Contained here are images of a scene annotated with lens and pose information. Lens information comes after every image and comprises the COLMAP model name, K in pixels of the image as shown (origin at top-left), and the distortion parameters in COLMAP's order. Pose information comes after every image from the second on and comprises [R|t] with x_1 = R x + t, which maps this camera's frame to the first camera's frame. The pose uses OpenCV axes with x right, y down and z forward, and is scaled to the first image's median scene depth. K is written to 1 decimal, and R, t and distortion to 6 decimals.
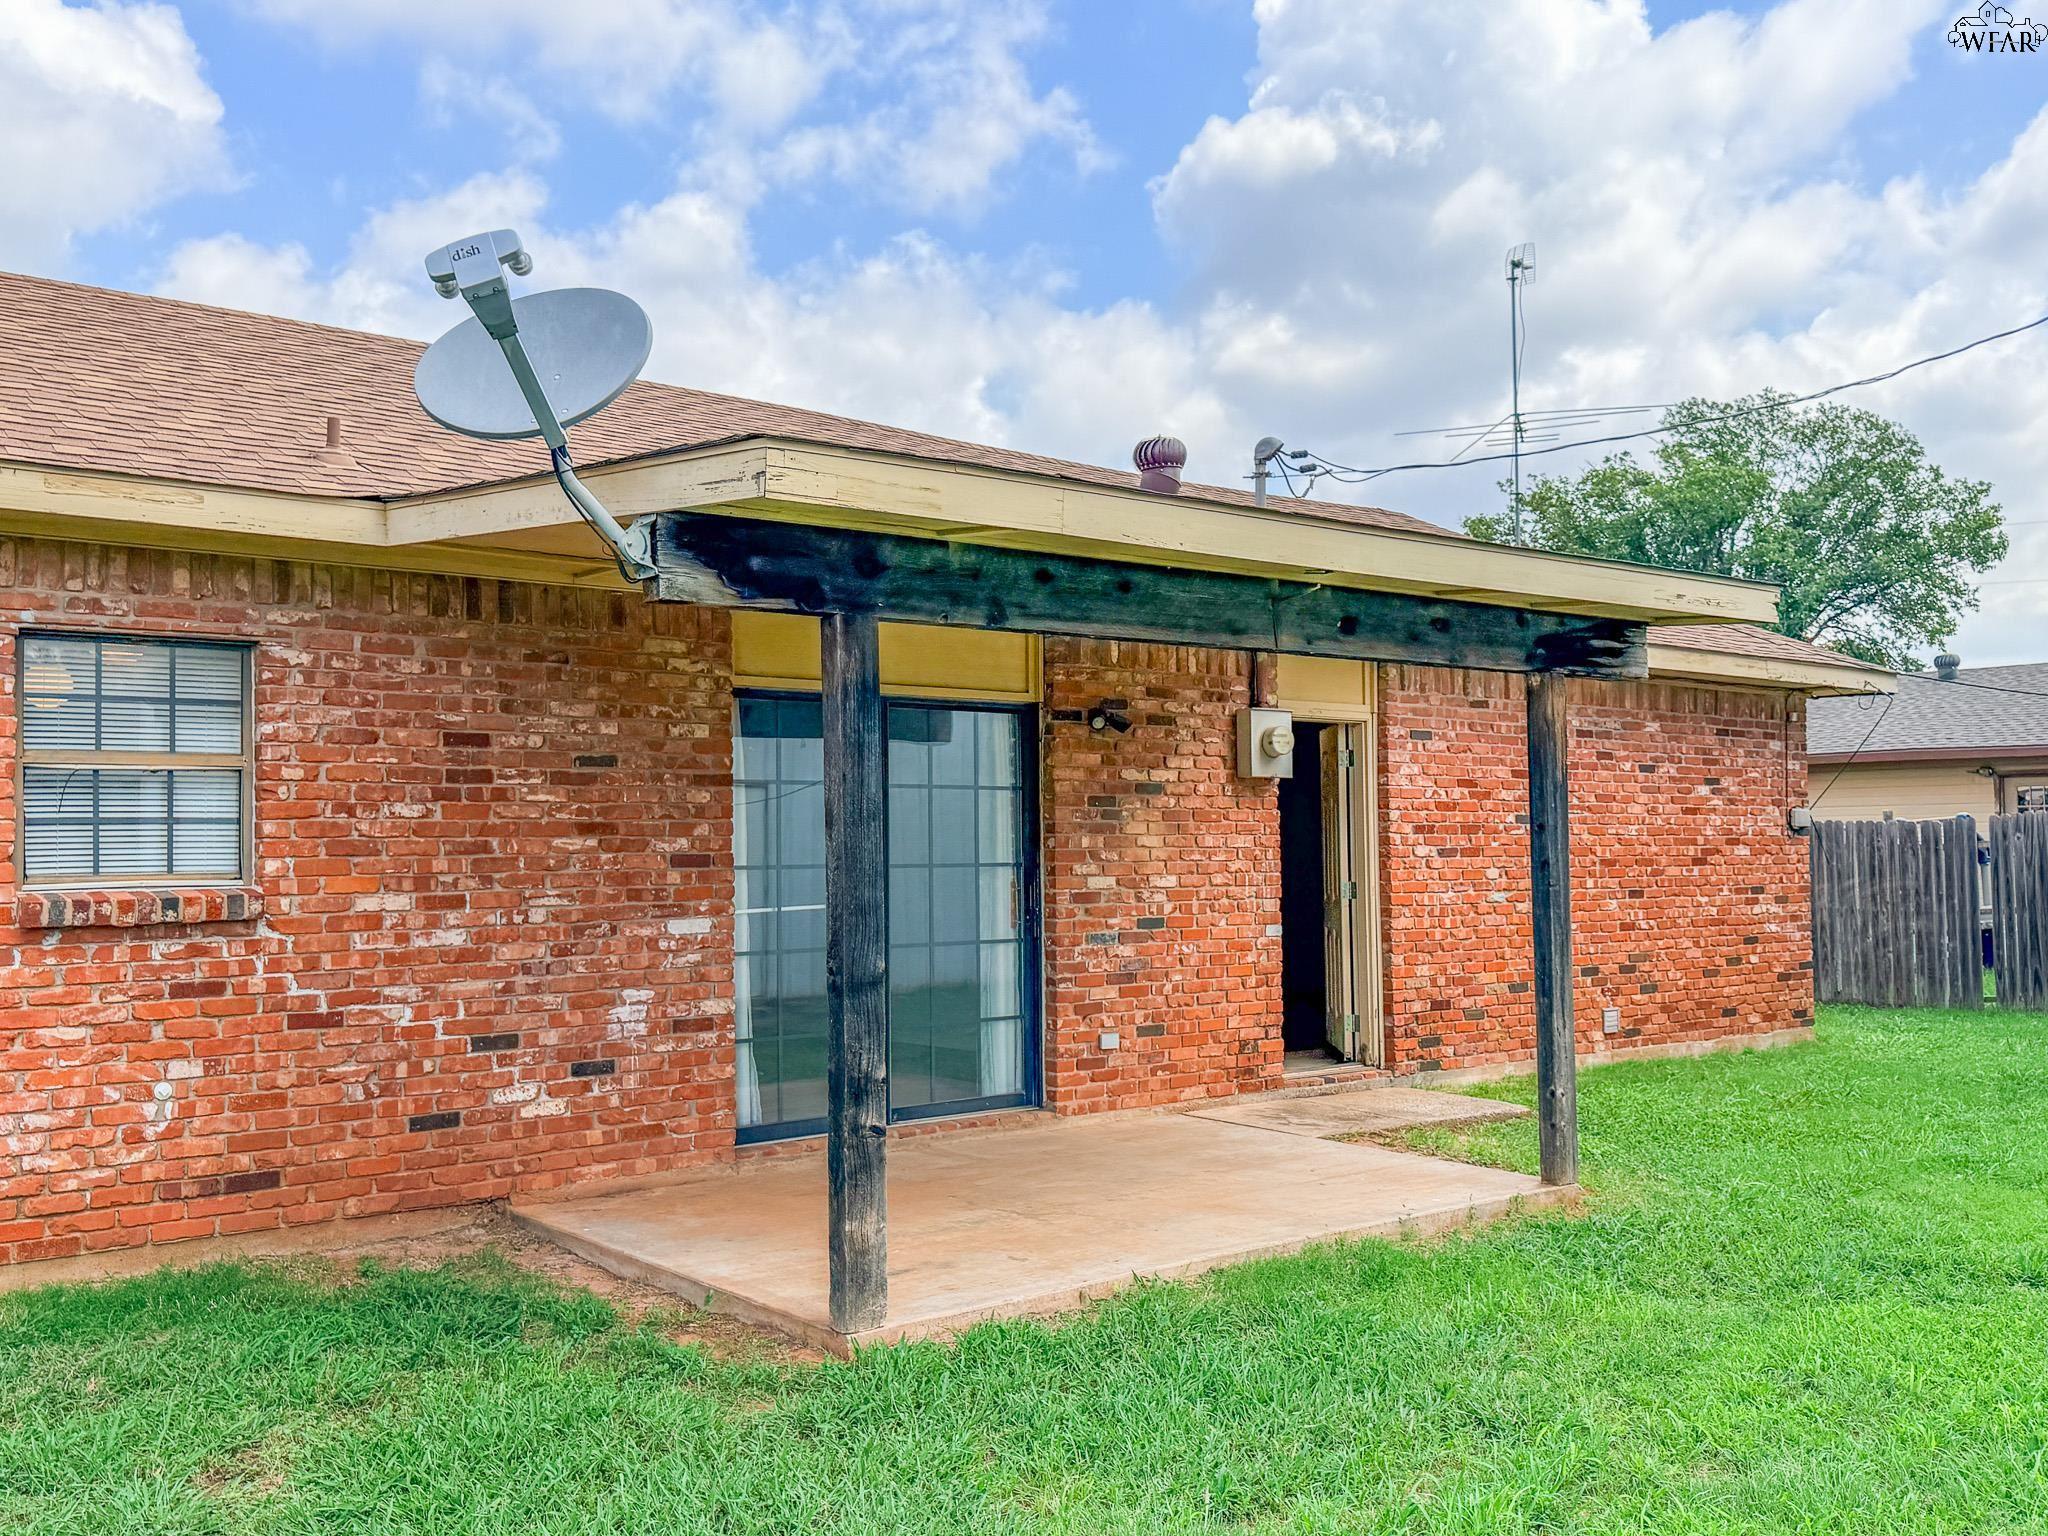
lens RADIAL K [[1848.2, 0, 1024.3], [0, 1848.2, 766.5], [0, 0, 1]] dist [0.041013, -0.000688]
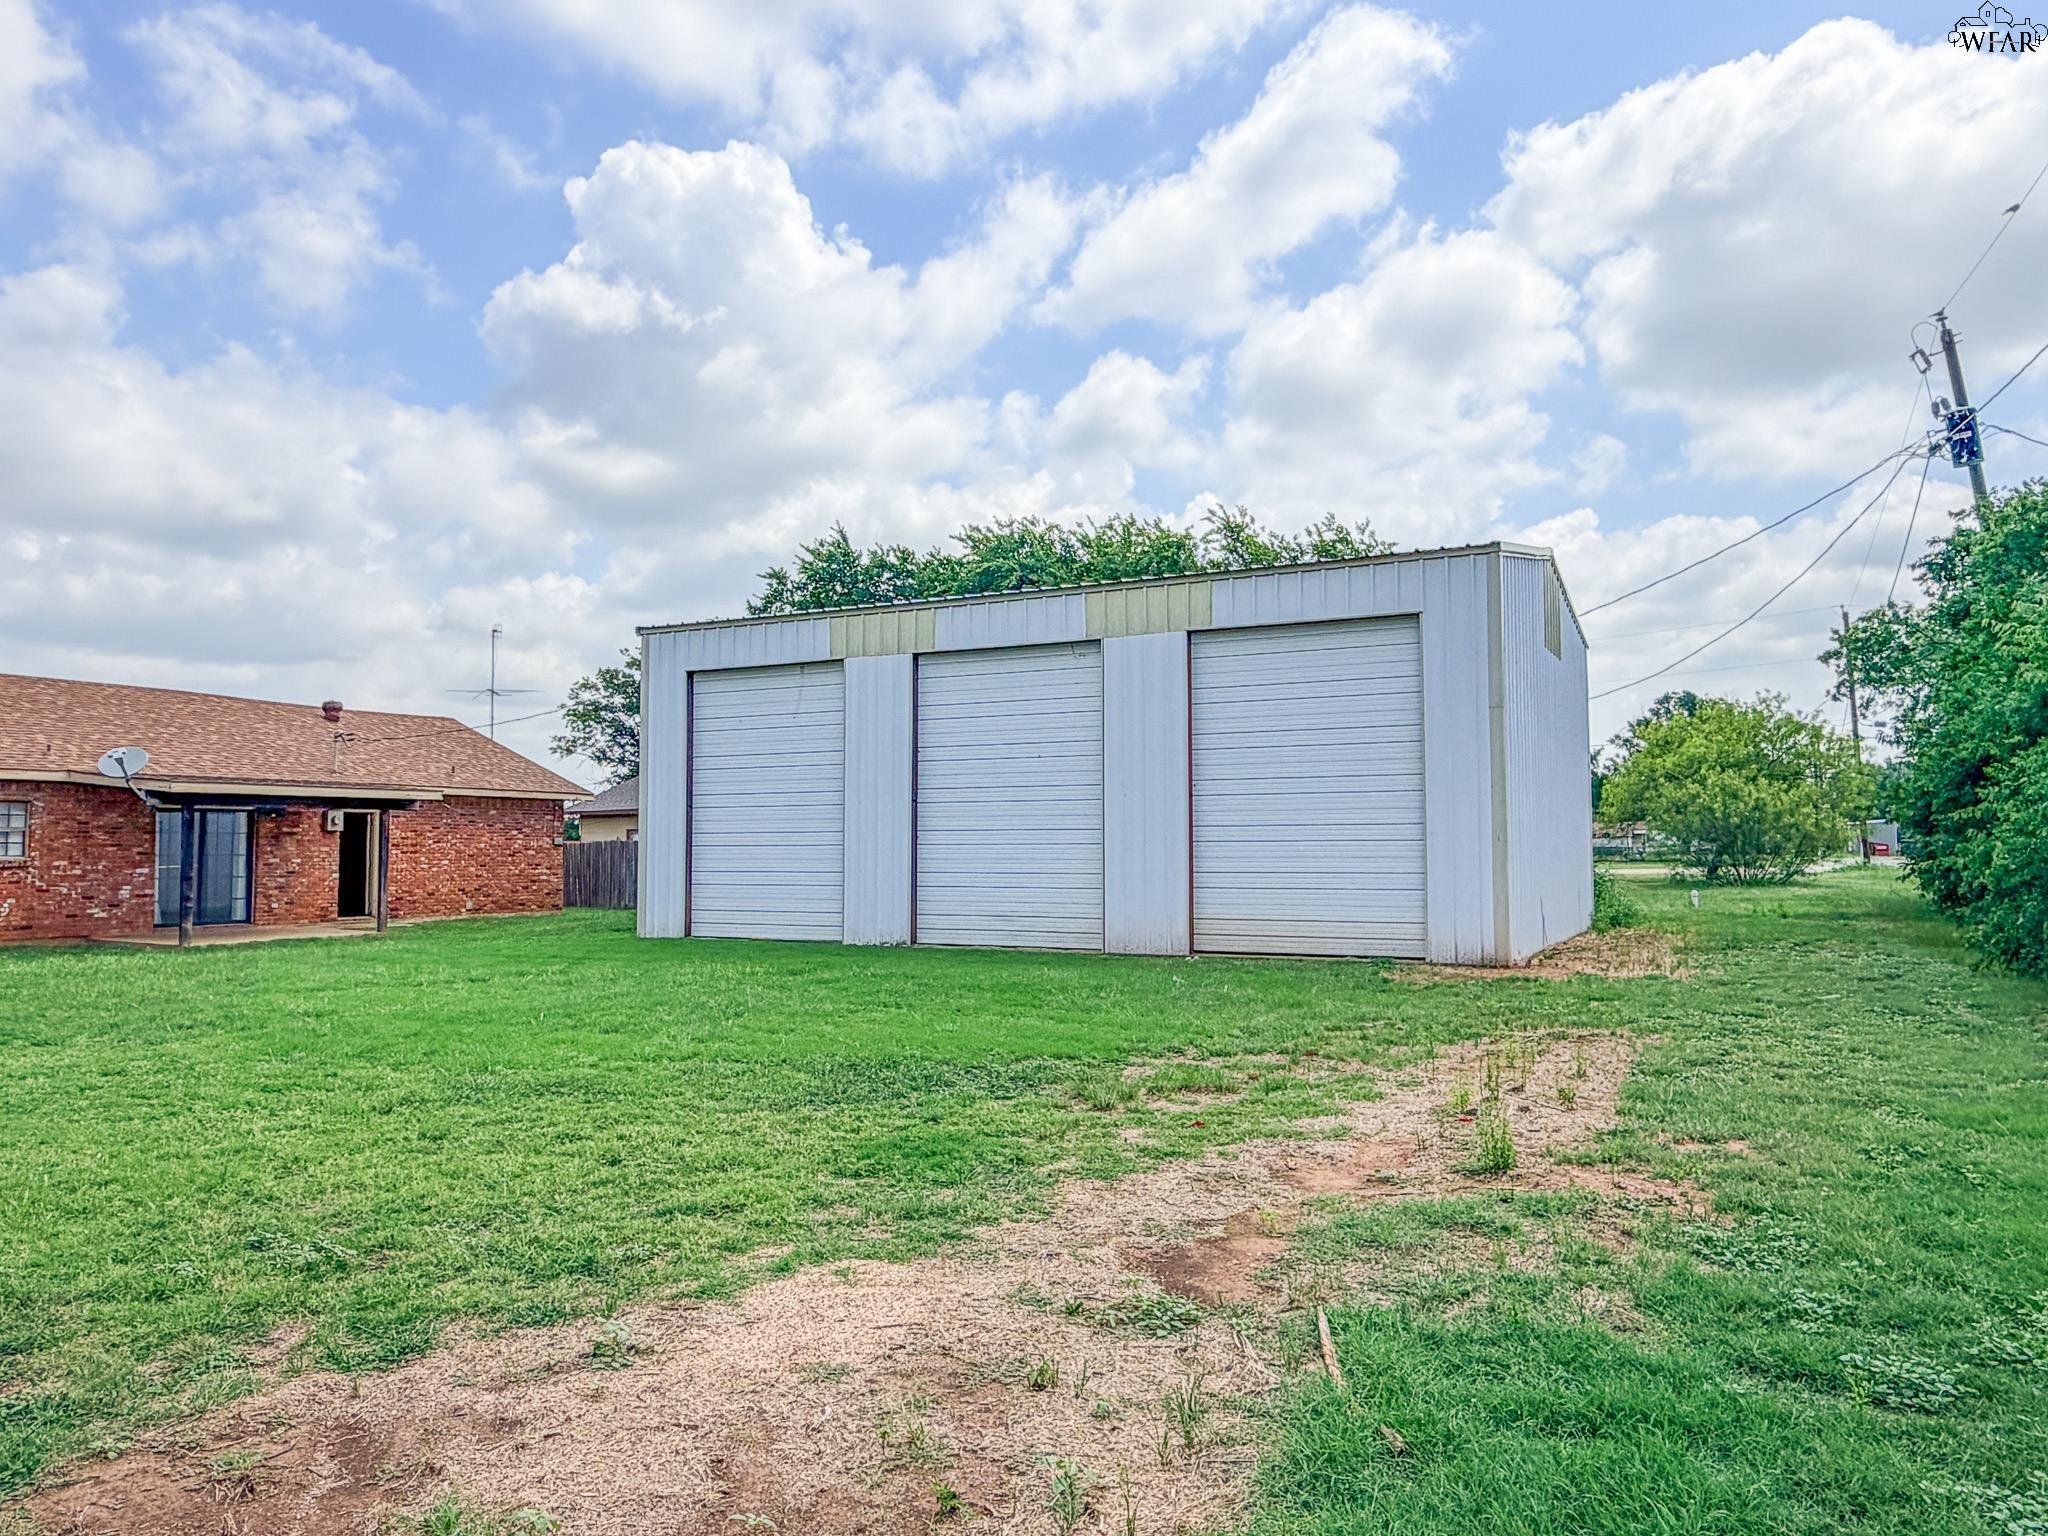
lens RADIAL K [[1455.2, 0, 1037.9], [0, 1455.2, 772.0], [0, 0, 1]] dist [0.046637, -0.041959]
pose [[0.909138, 0.047106, 0.413822, 0.147369], [-0.051473, 0.998674, -0.000598, -0.132626], [-0.413301, -0.020757, 0.910358, -1.592296]]
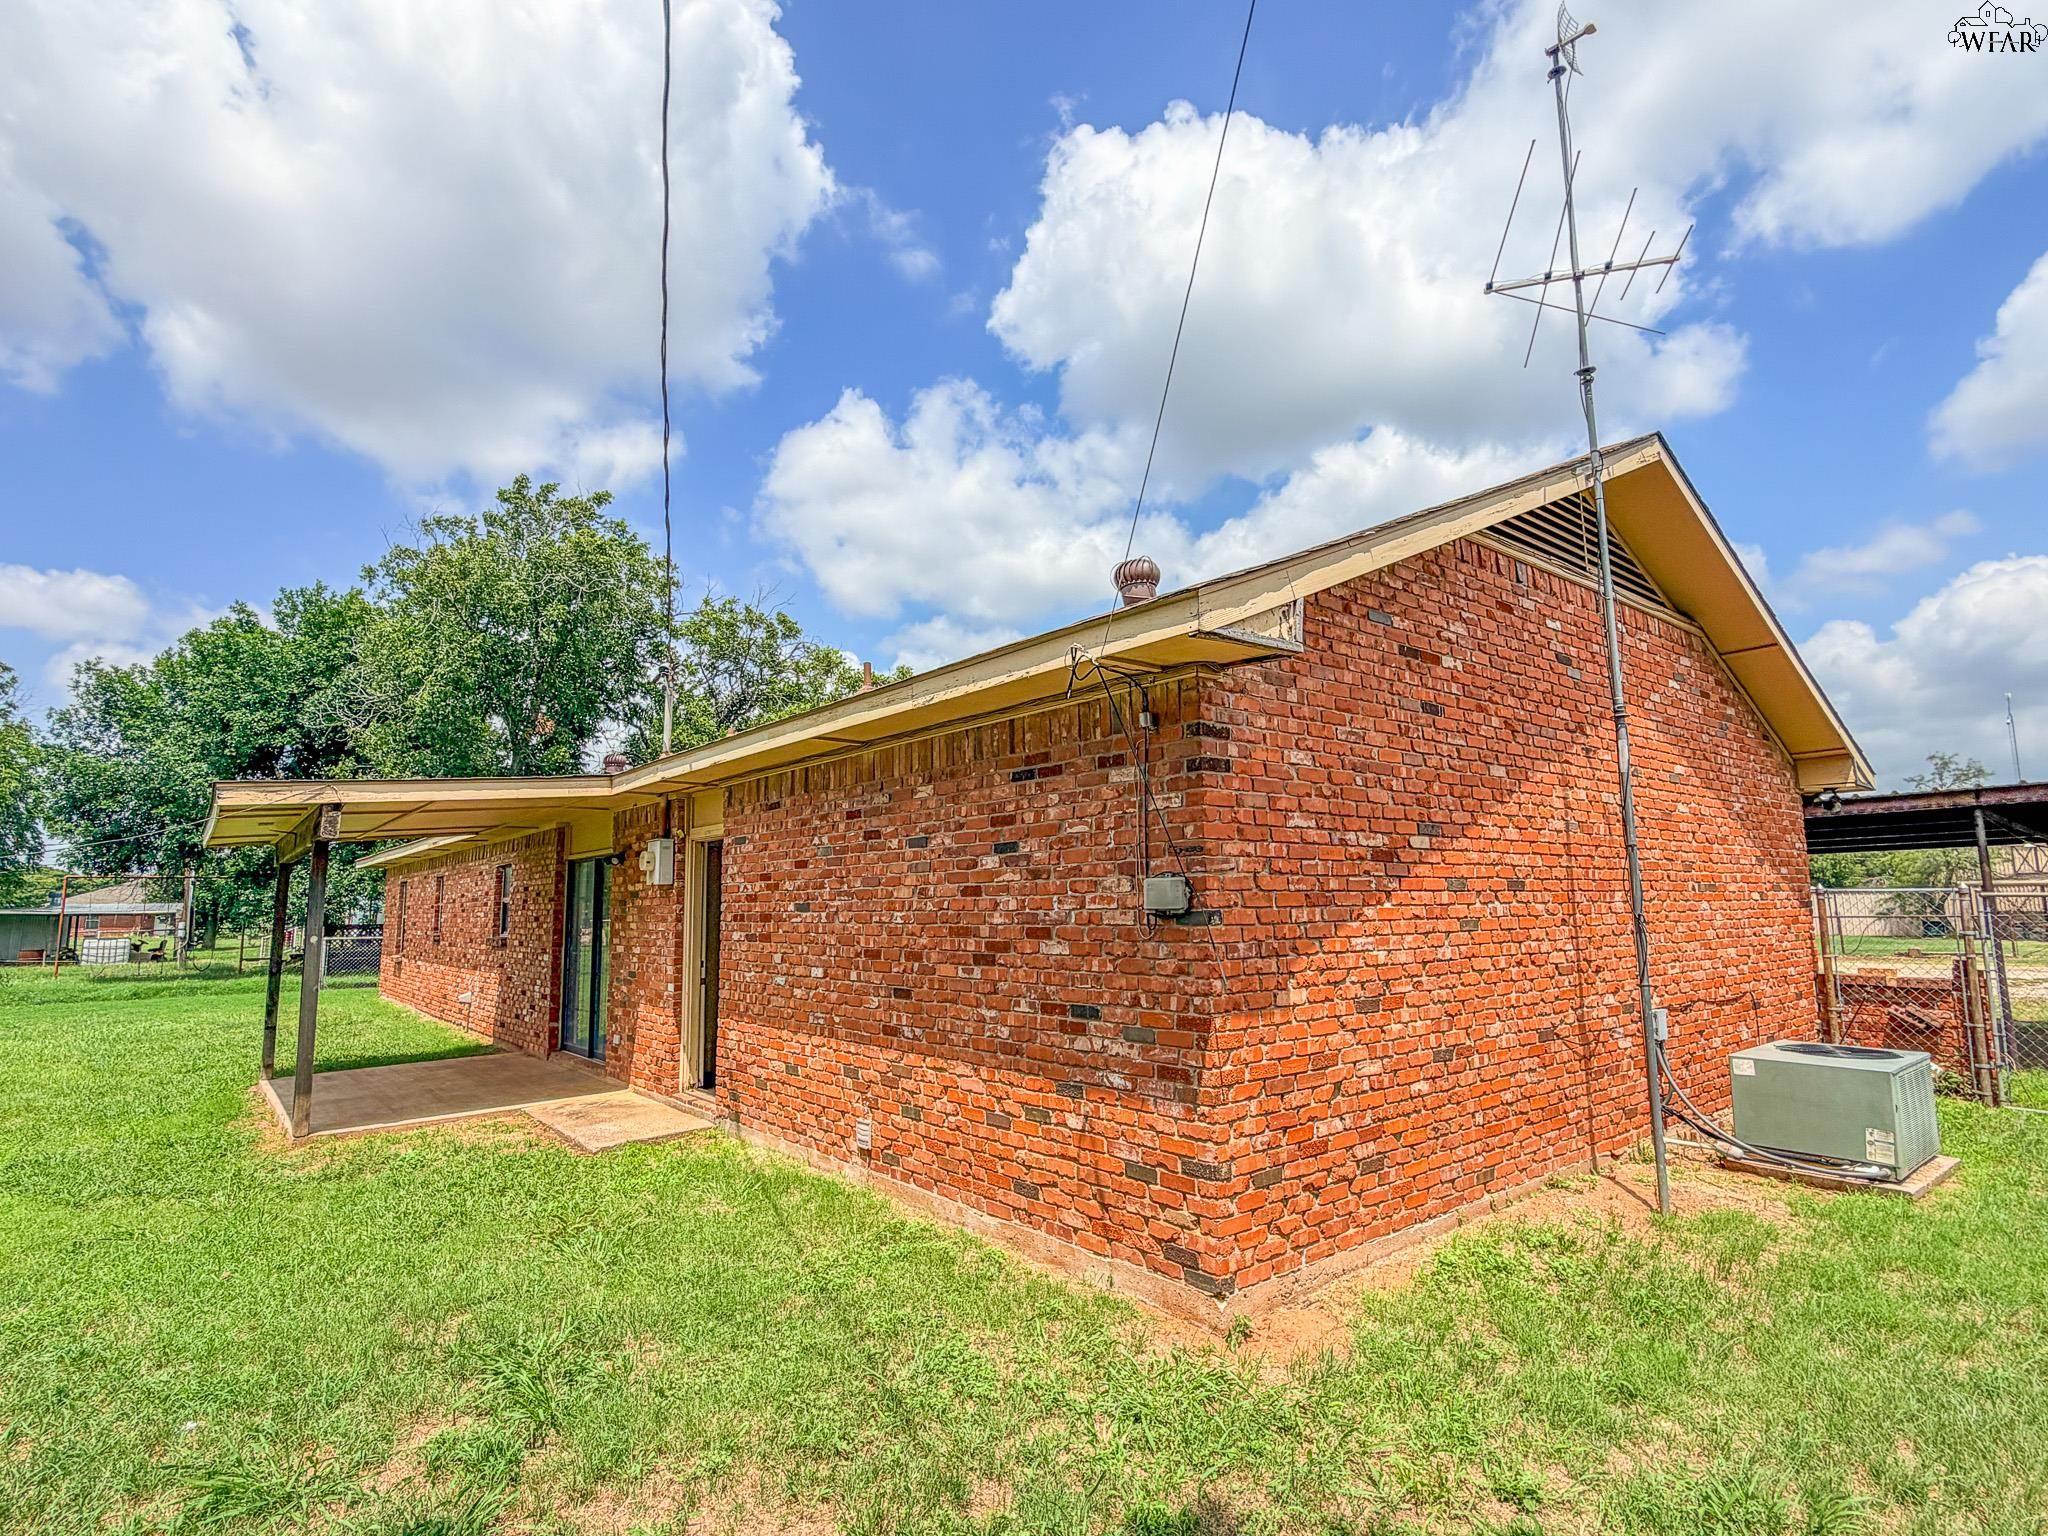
lens RADIAL K [[1010.2, 0, 1024.7], [0, 1010.2, 775.4], [0, 0, 1]] dist [-0.000148, -0.000010]
pose [[0.022171, -0.122845, -0.992178, 0.792042], [0.060277, 0.990781, -0.121325, 0.029114], [0.997935, -0.057115, 0.029371, 1.039420]]
